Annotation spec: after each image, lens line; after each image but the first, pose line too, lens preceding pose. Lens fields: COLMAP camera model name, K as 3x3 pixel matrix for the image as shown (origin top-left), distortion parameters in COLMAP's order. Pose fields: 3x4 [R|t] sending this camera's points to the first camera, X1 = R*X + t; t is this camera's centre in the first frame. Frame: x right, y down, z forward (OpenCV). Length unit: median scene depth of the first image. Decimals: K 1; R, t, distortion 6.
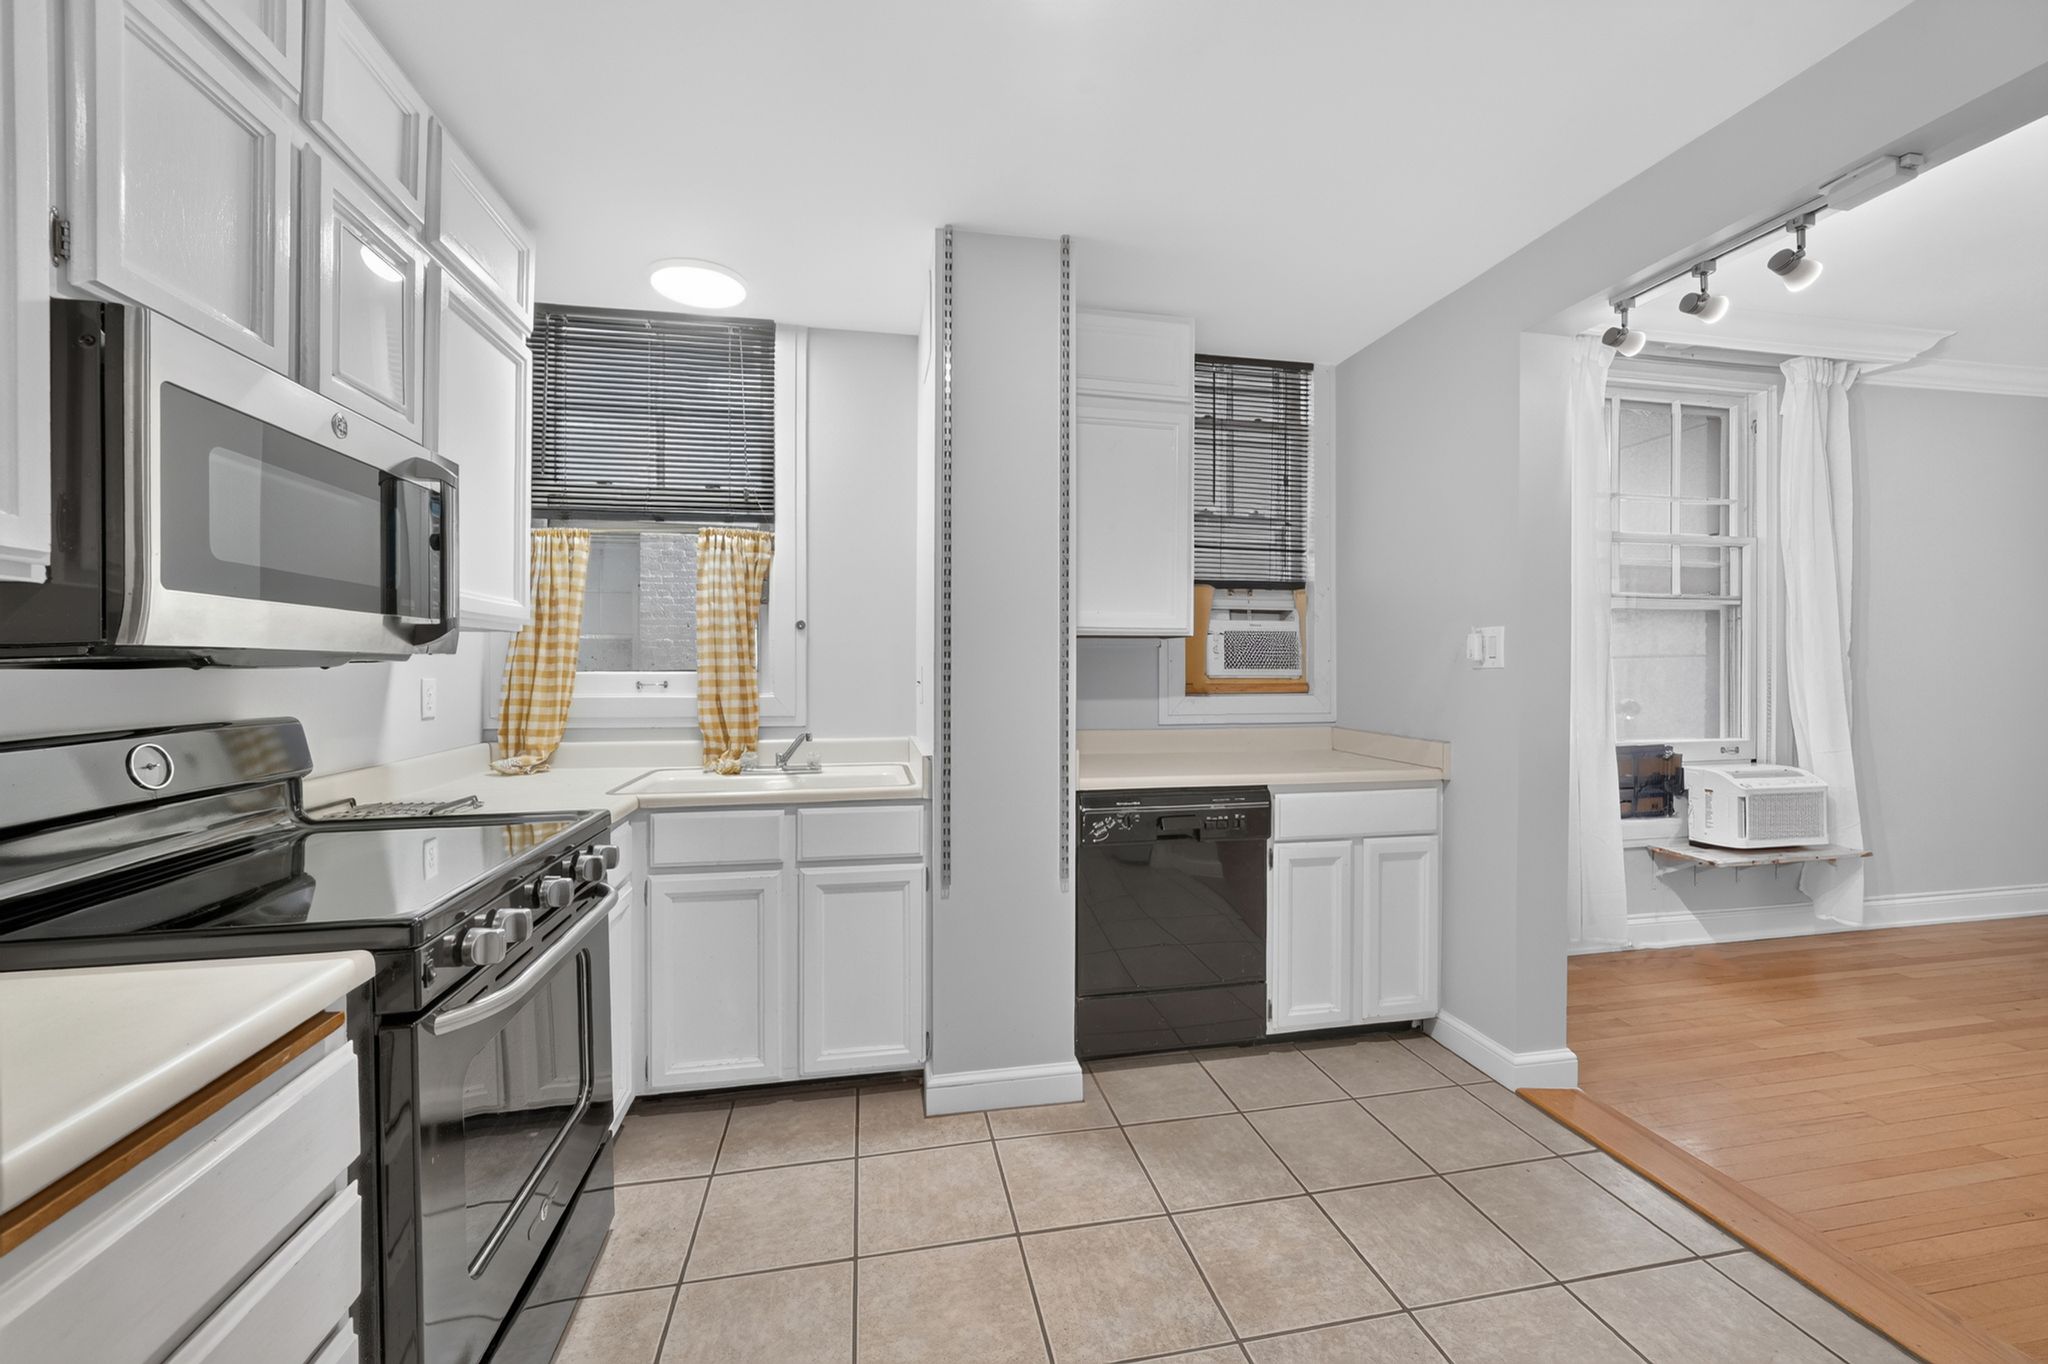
lens RADIAL K [[794.9, 0, 1021.6], [0, 794.9, 662.7], [0, 0, 1]] dist [-0.002349, -0.000231]
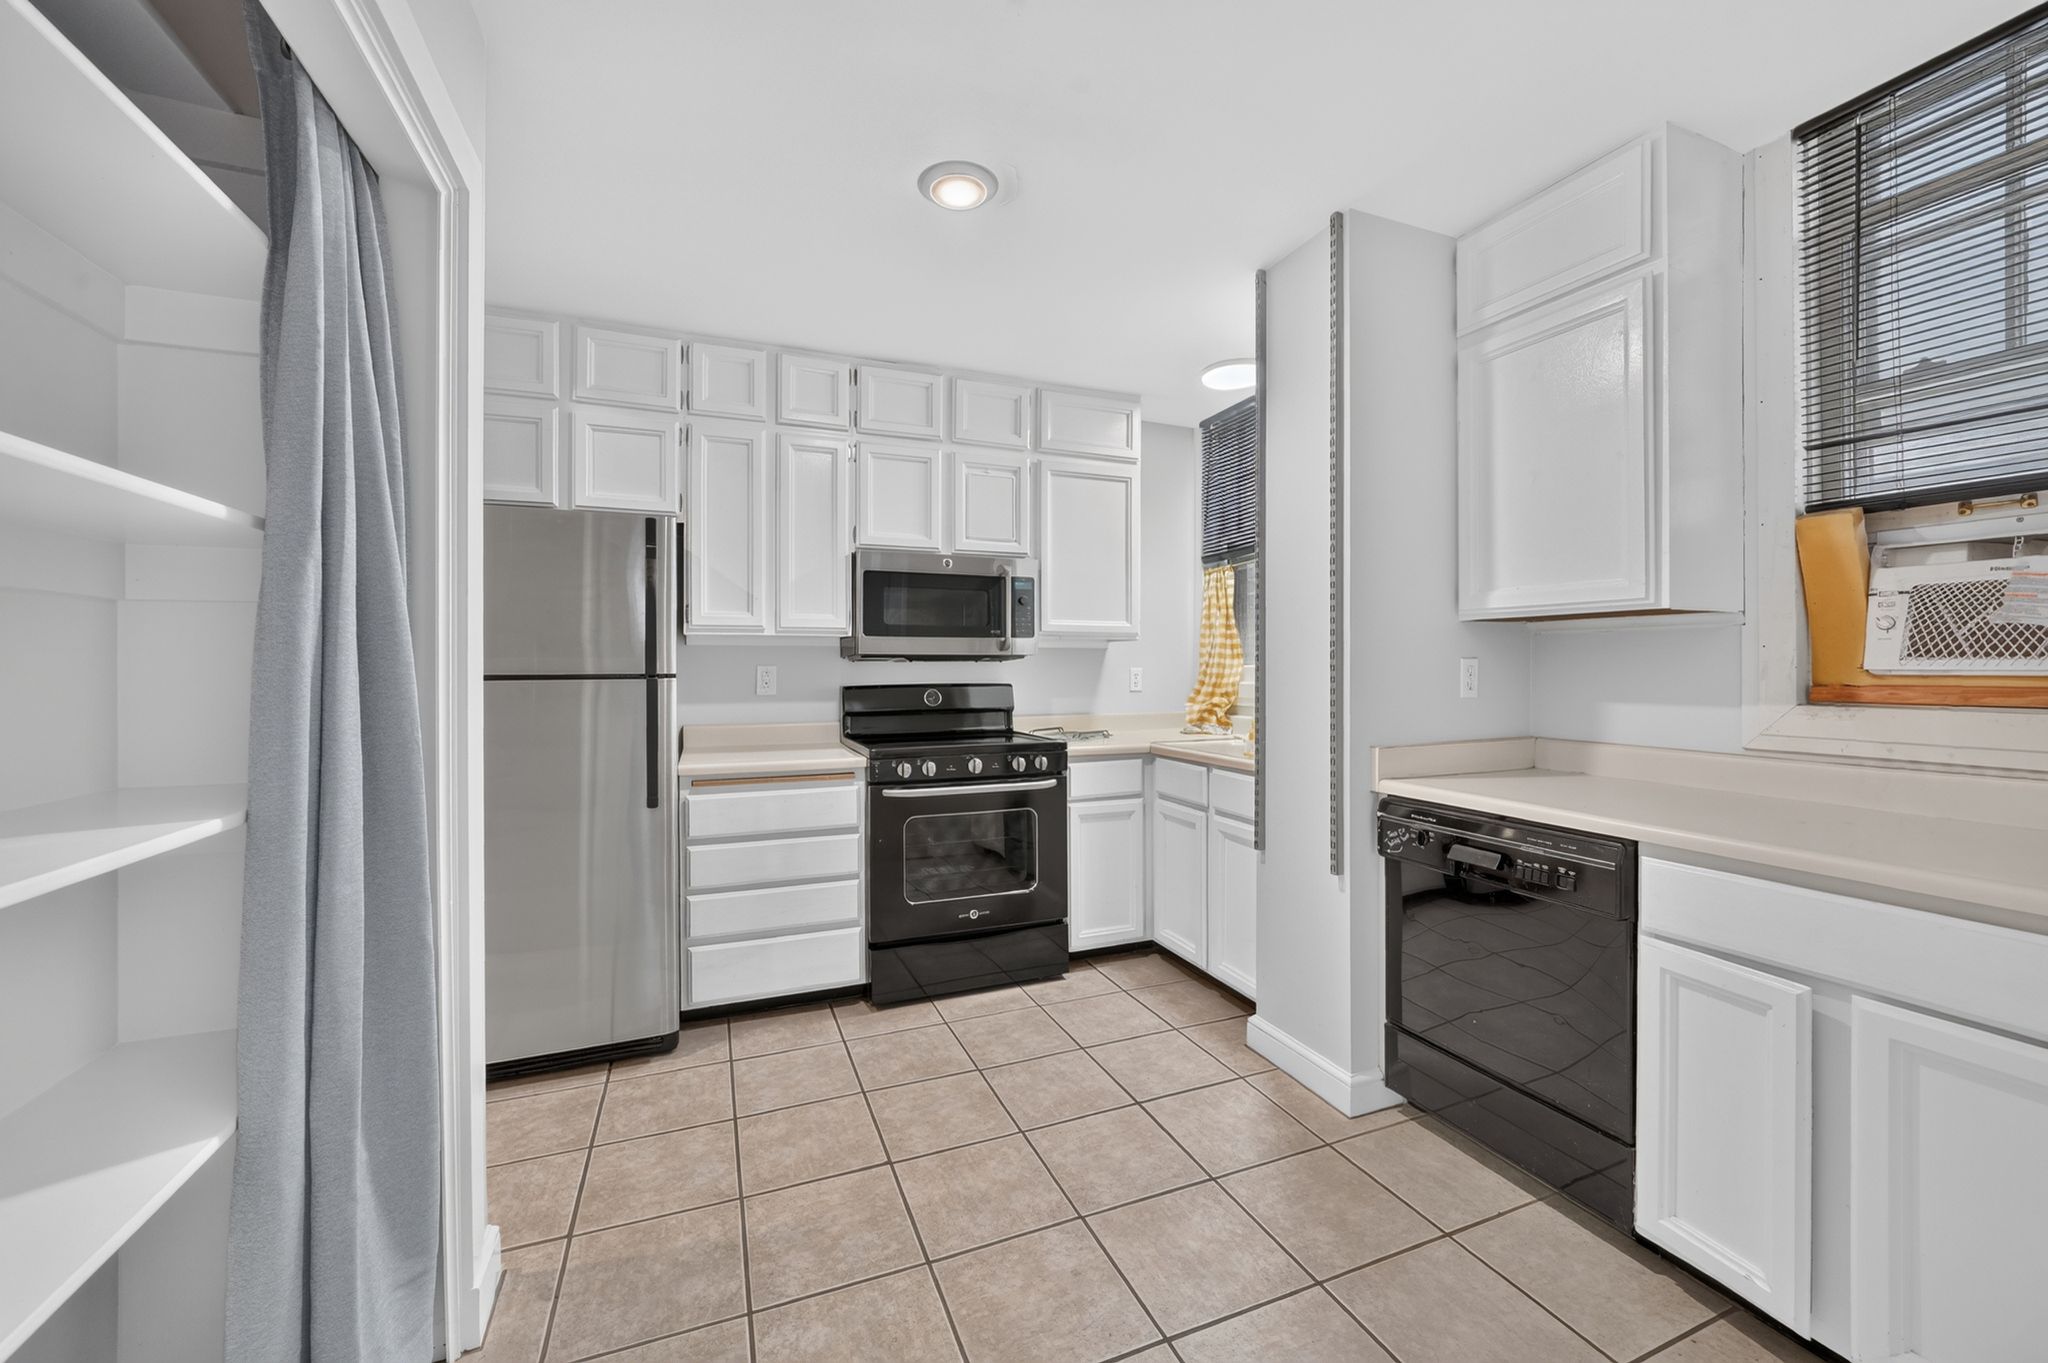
lens RADIAL K [[794.9, 0, 1021.6], [0, 794.9, 662.2], [0, 0, 1]] dist [-0.002349, -0.000231]
pose [[0.184630, -0.007108, -0.982782, 0.774037], [0.005315, 0.999966, -0.006233, 0.012746], [0.982794, -0.004072, 0.184661, 0.370581]]
